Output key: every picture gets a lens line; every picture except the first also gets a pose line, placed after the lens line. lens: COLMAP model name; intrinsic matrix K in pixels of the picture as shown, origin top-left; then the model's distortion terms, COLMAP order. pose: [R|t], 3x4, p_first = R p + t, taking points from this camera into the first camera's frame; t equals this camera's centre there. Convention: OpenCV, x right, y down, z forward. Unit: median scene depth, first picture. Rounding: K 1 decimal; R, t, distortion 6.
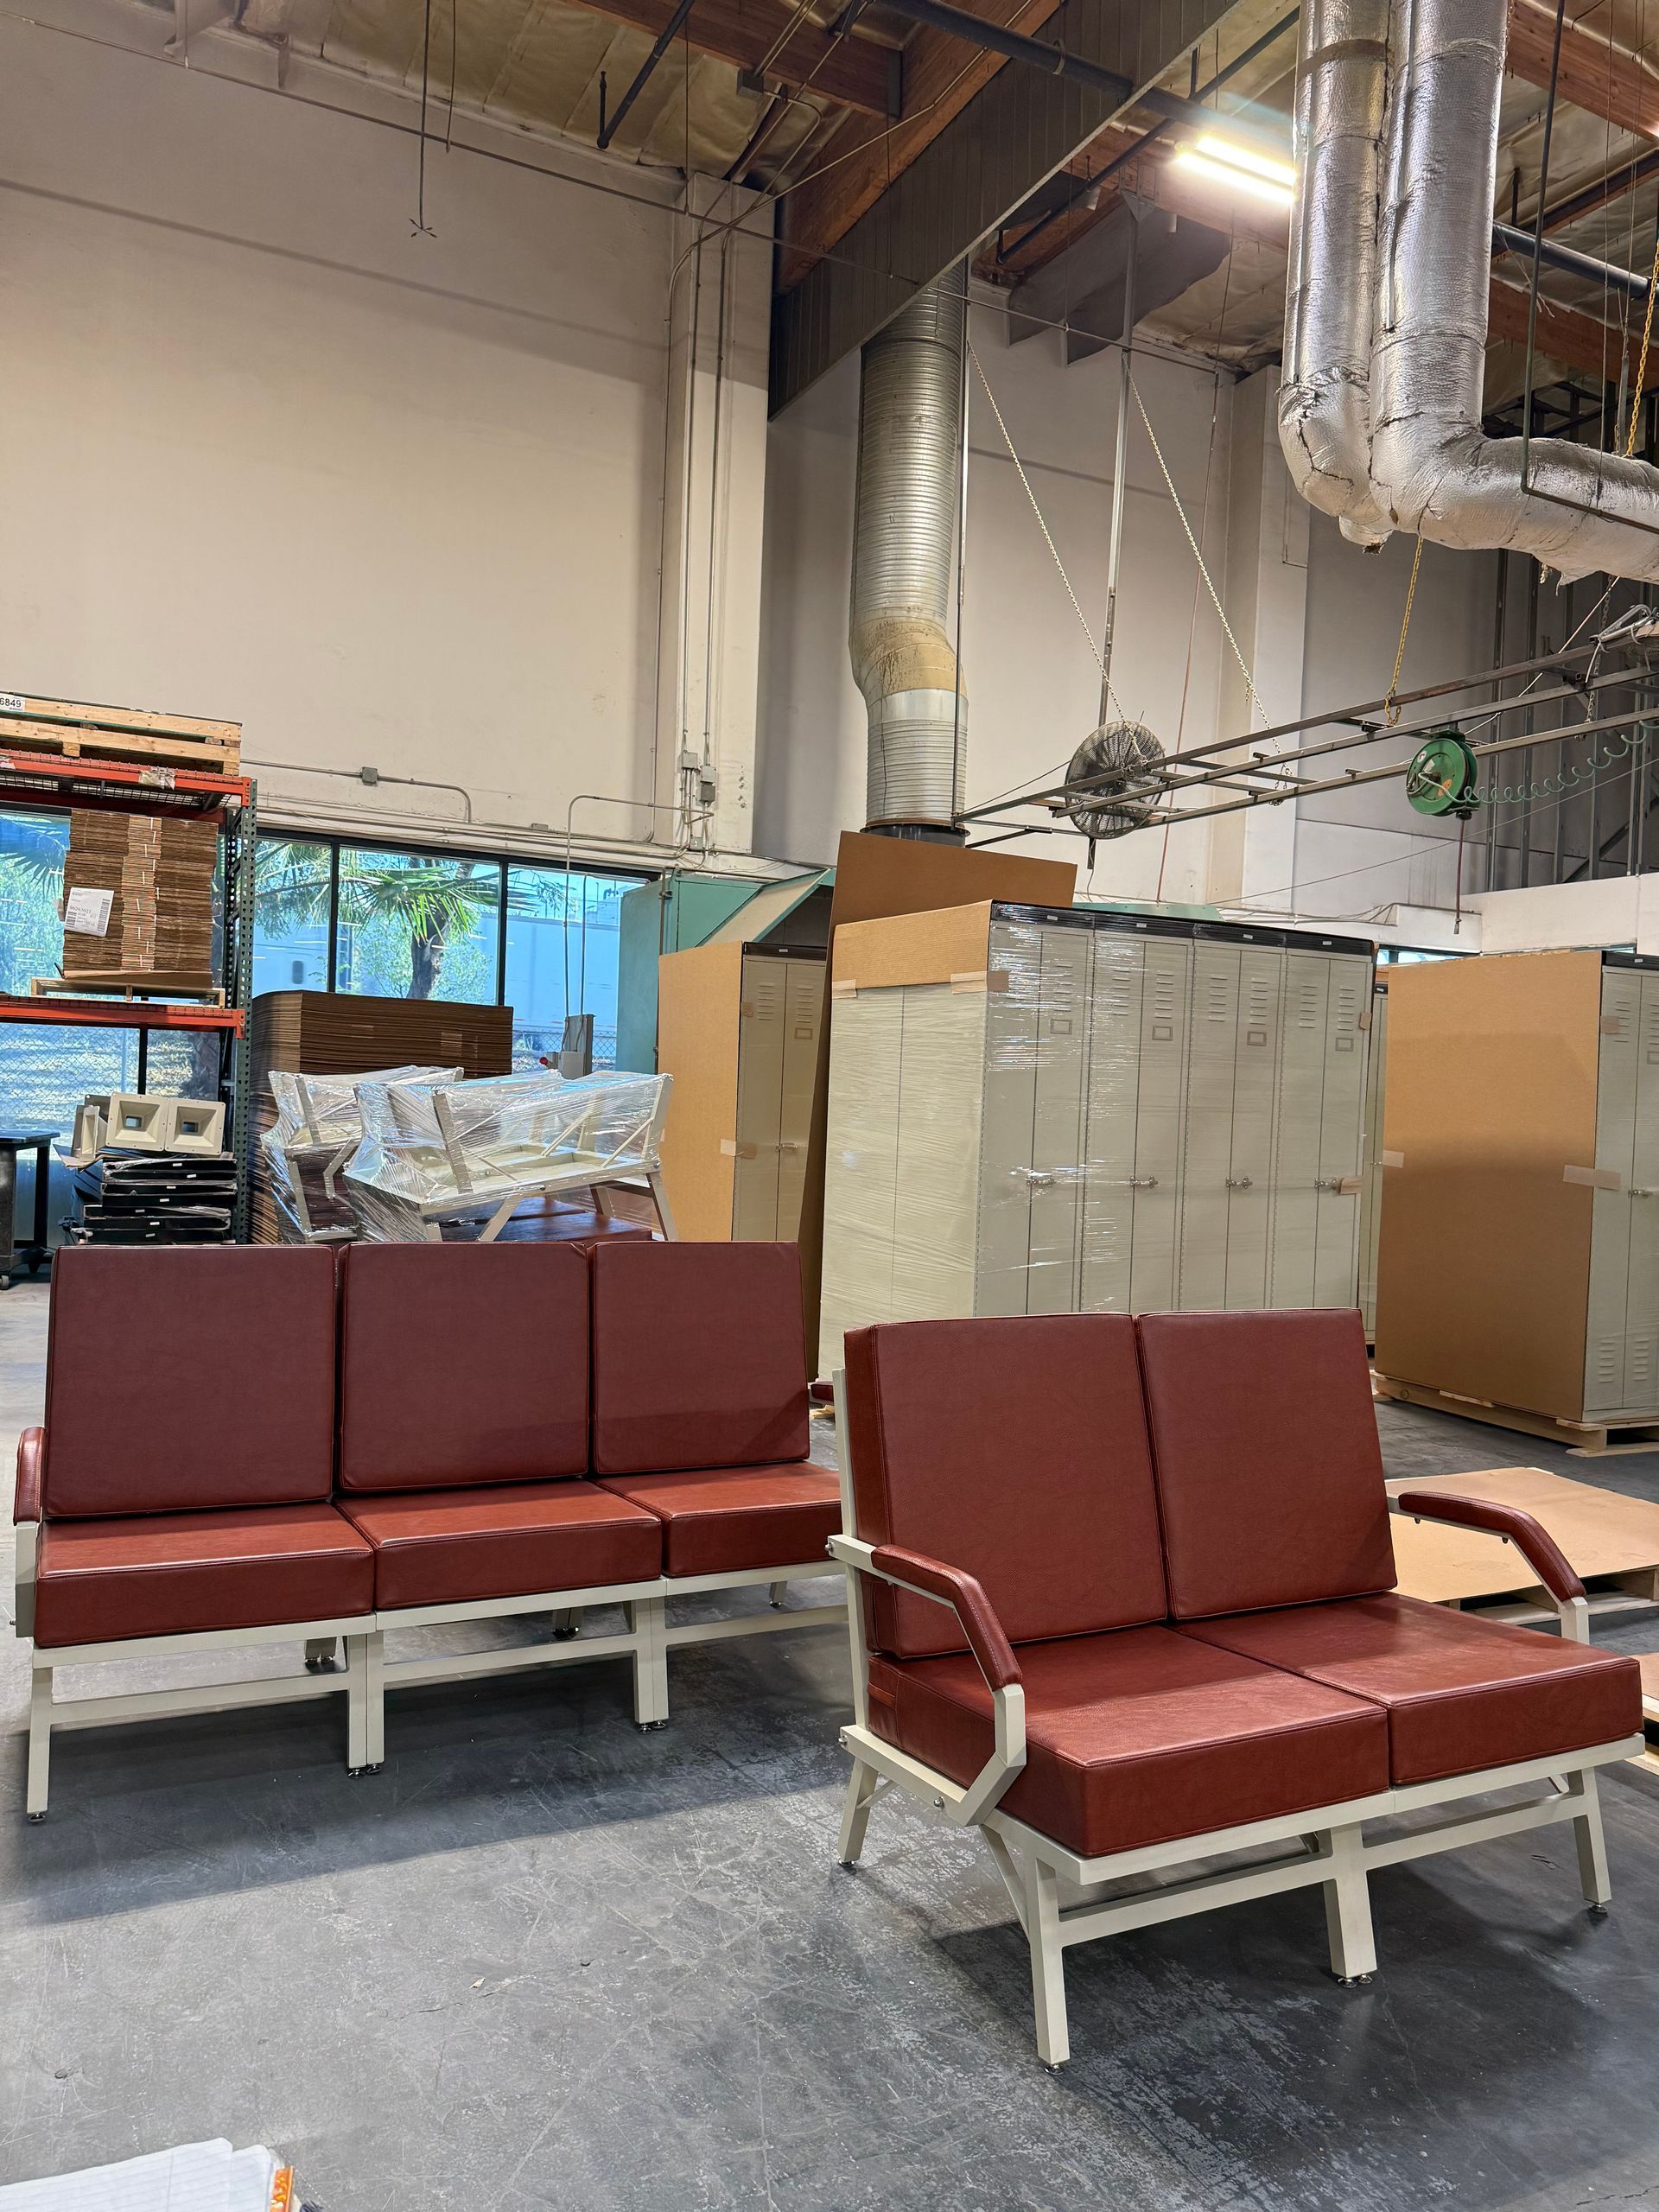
lens RADIAL K [[1584.4, 0, 832.1], [0, 1584.4, 1094.8], [0, 0, 1]] dist [0.060989, -0.068995]
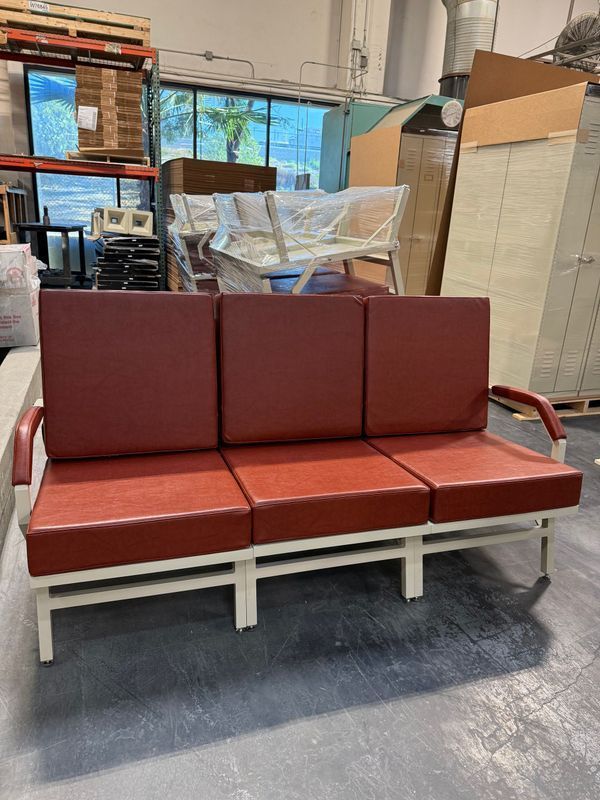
lens RADIAL K [[573.0, 0, 294.0], [0, 573.0, 398.9], [0, 0, 1]] dist [0.060989, -0.068995]
pose [[0.989967, 0.057730, -0.128966, -0.090568], [-0.016725, 0.954188, 0.298741, 0.013639], [0.140304, -0.293586, 0.945580, 0.261535]]
